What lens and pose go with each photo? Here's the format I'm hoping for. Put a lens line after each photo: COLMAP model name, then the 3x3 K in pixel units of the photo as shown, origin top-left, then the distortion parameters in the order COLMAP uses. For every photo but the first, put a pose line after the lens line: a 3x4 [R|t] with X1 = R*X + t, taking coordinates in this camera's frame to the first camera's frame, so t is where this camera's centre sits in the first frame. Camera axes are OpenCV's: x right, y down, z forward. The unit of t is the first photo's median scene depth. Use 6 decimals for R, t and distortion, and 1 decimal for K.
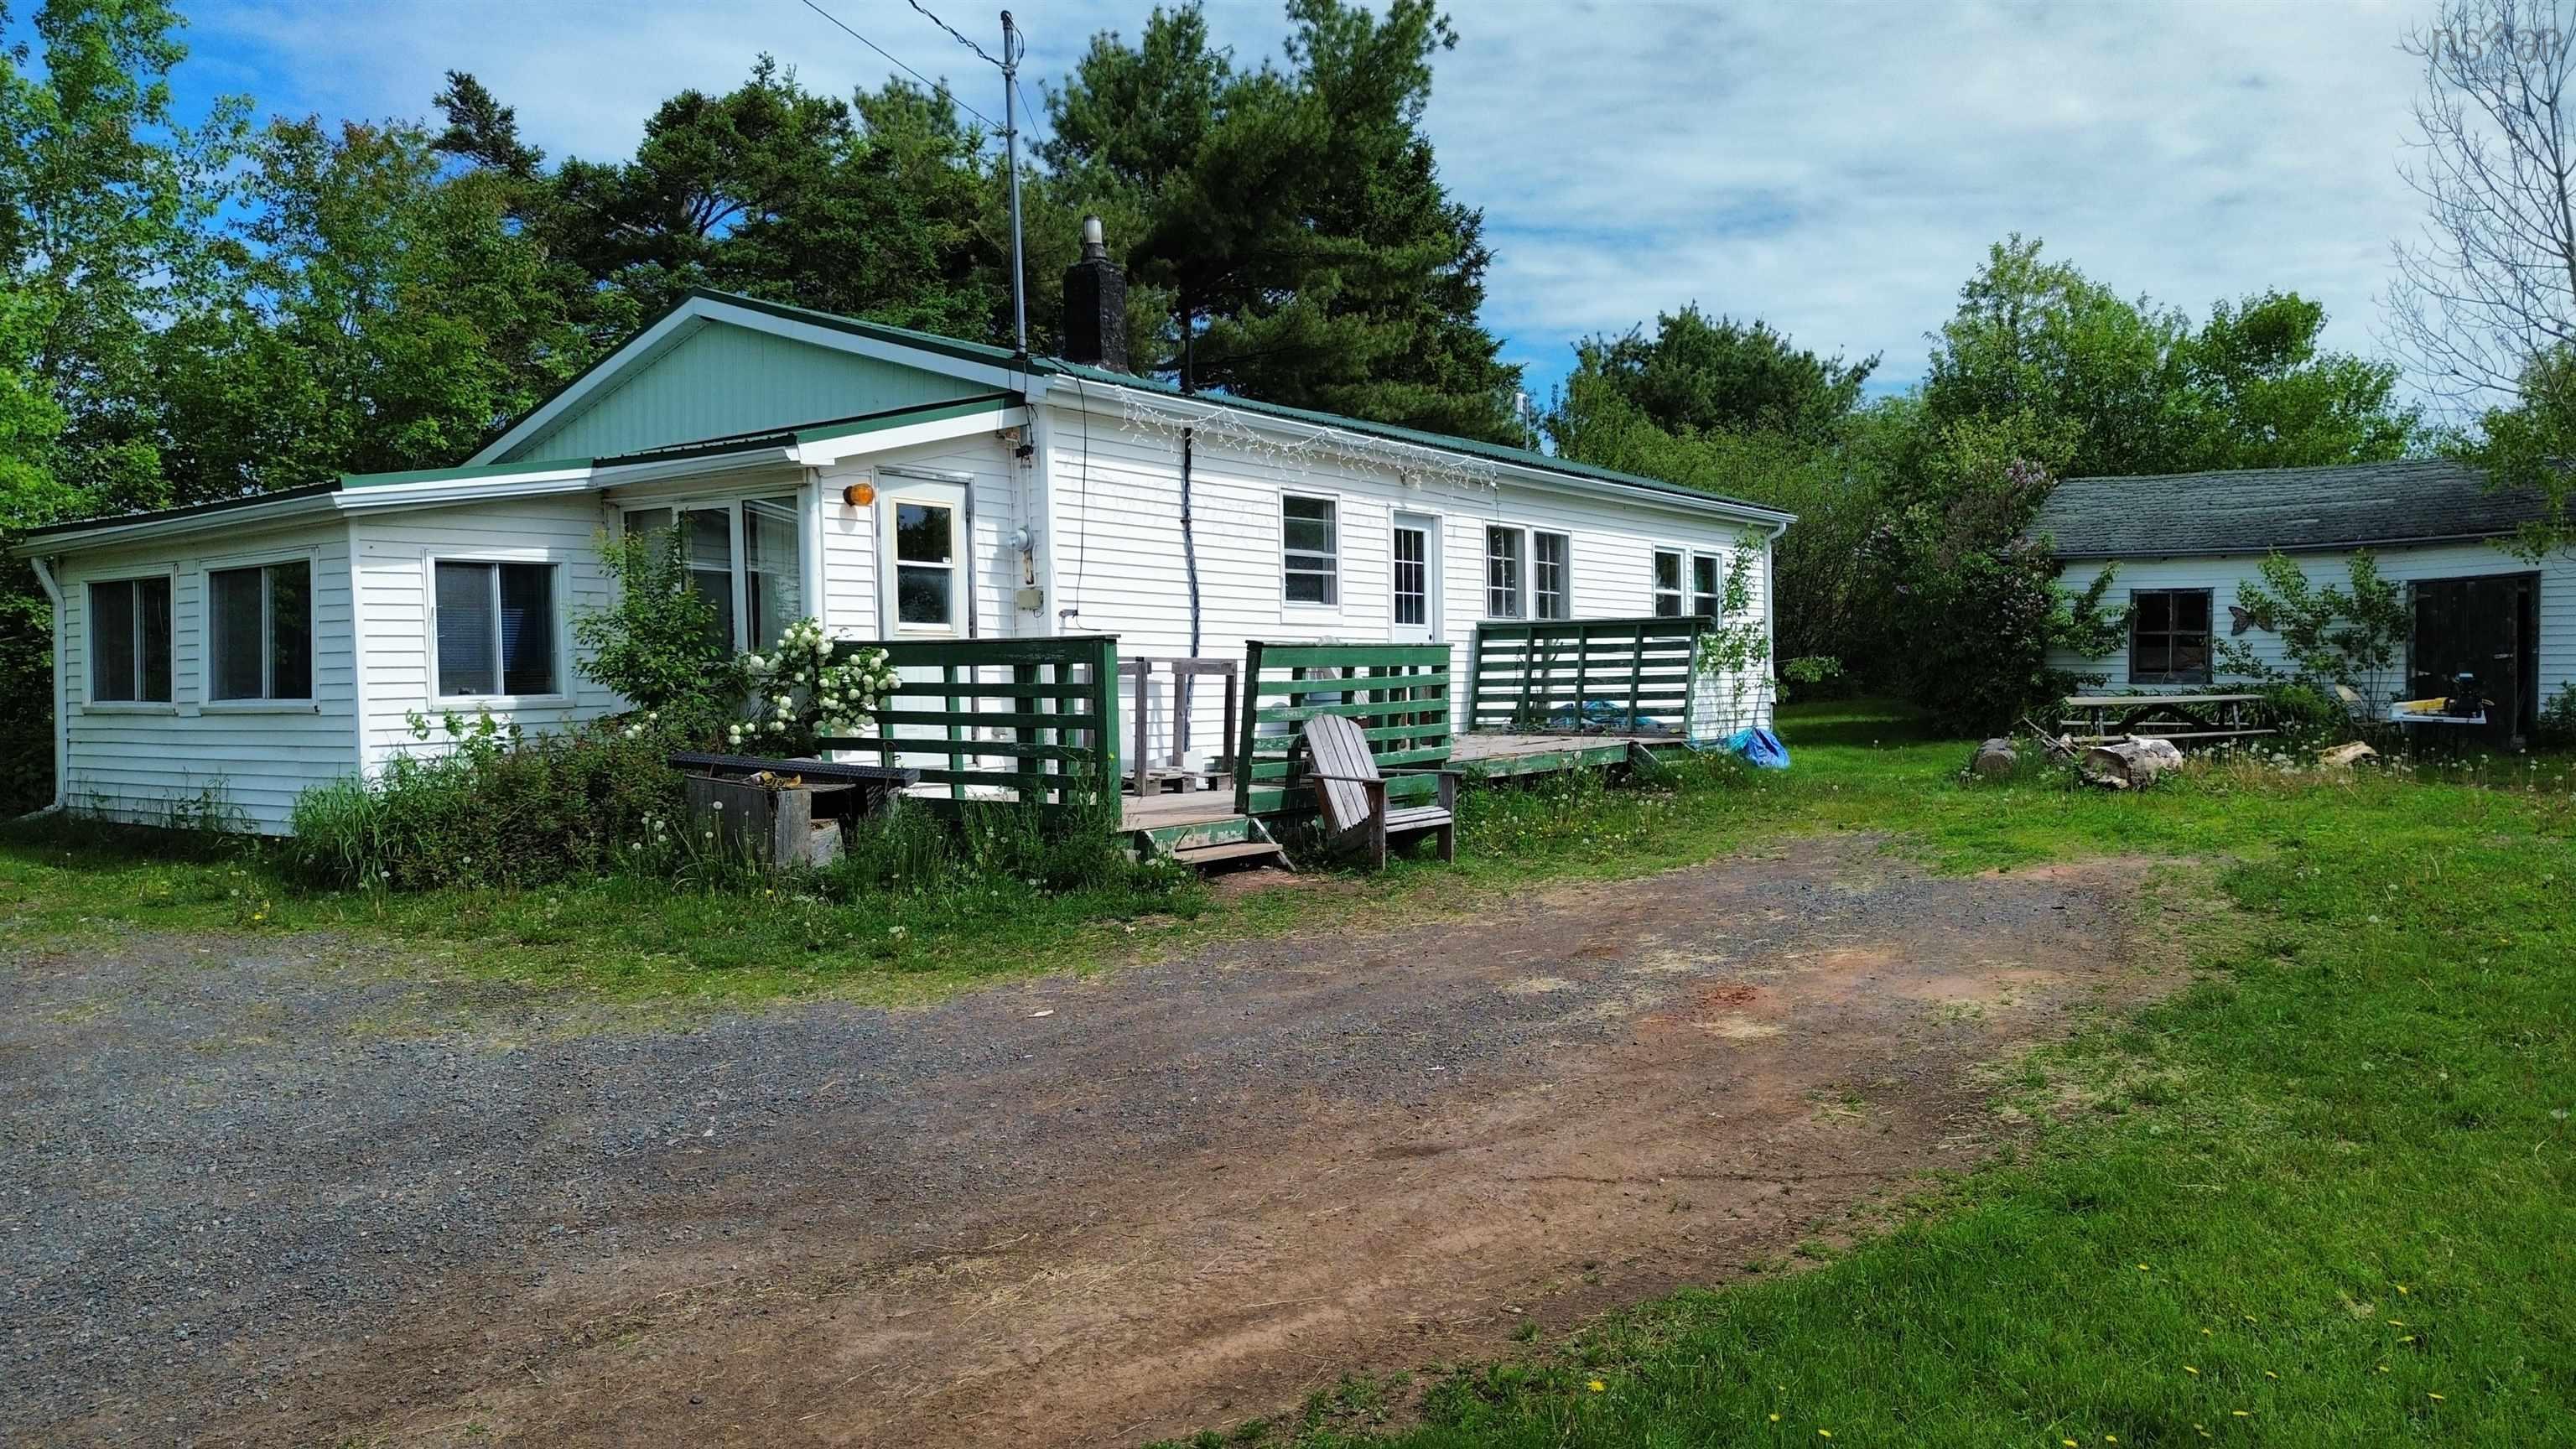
lens RADIAL K [[1810.4, 0, 1288.0], [0, 1810.4, 724.5], [0, 0, 1]] dist [0.079506, -0.096311]
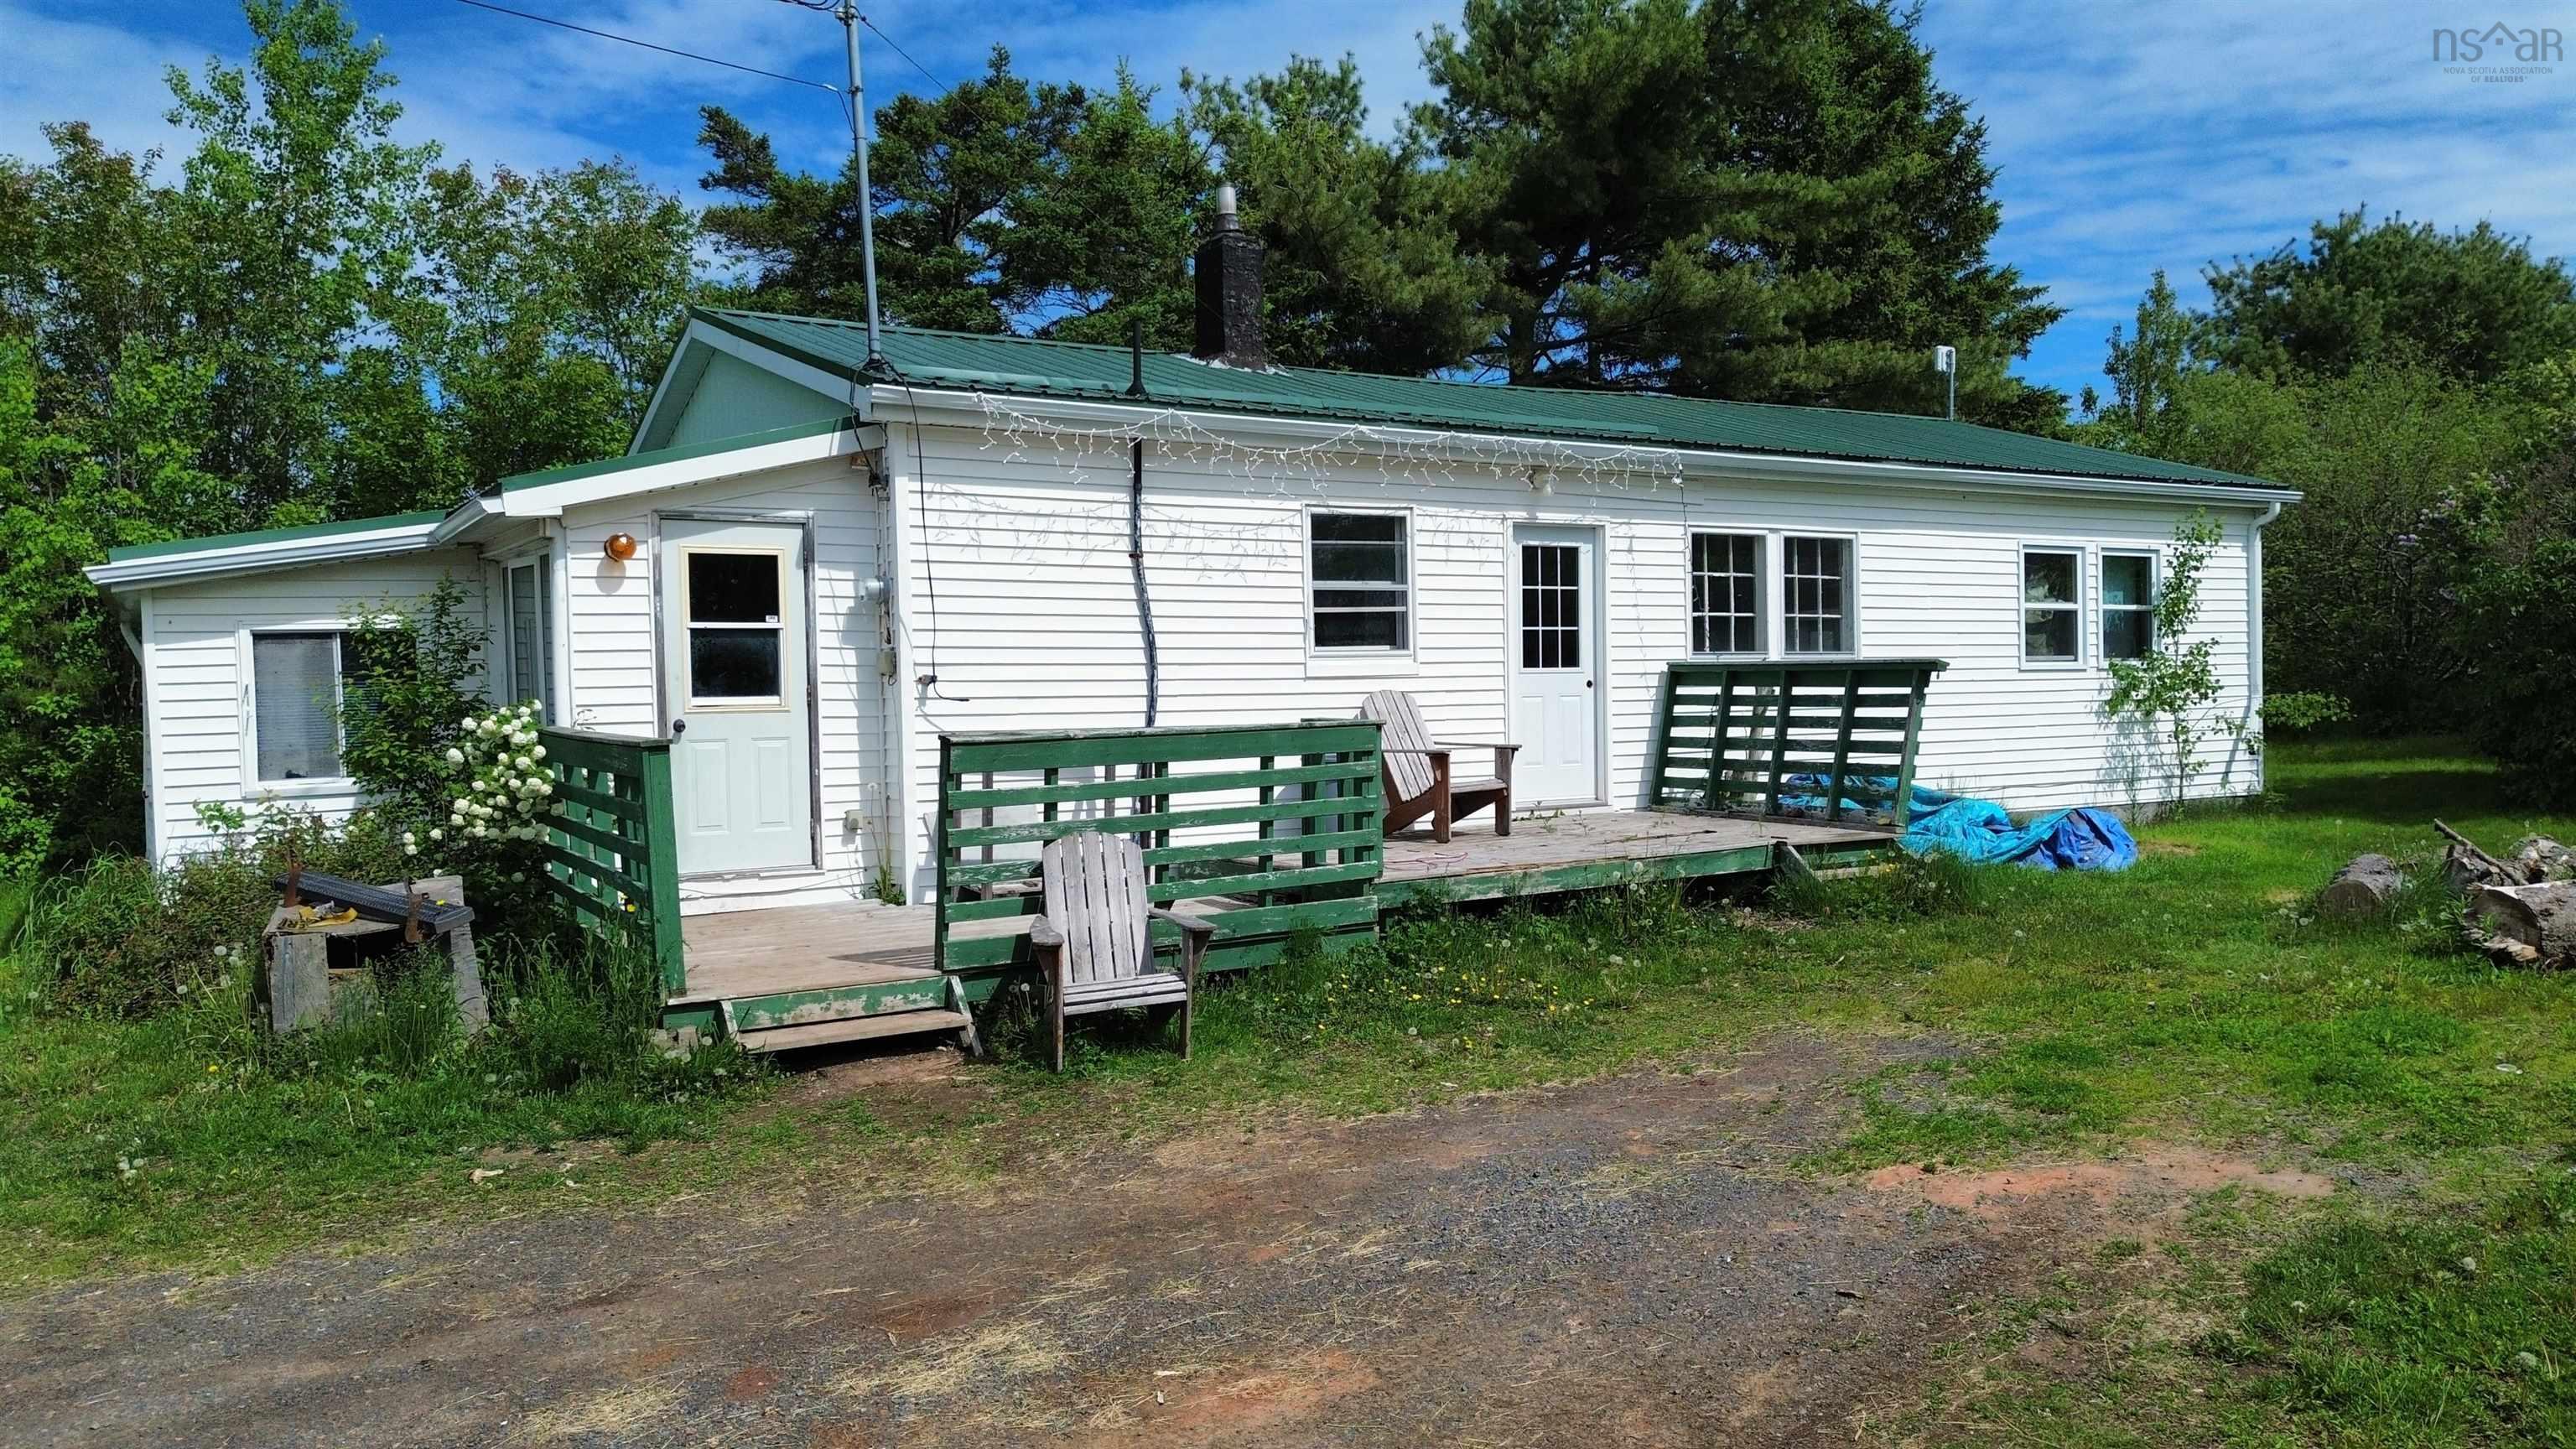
lens RADIAL K [[1810.4, 0, 1288.0], [0, 1810.4, 724.5], [0, 0, 1]] dist [0.079506, -0.096311]
pose [[0.925862, 0.007478, -0.377787, 0.284233], [-0.004046, 0.999943, 0.009877, -0.043064], [0.377840, -0.007617, 0.925840, 0.270146]]
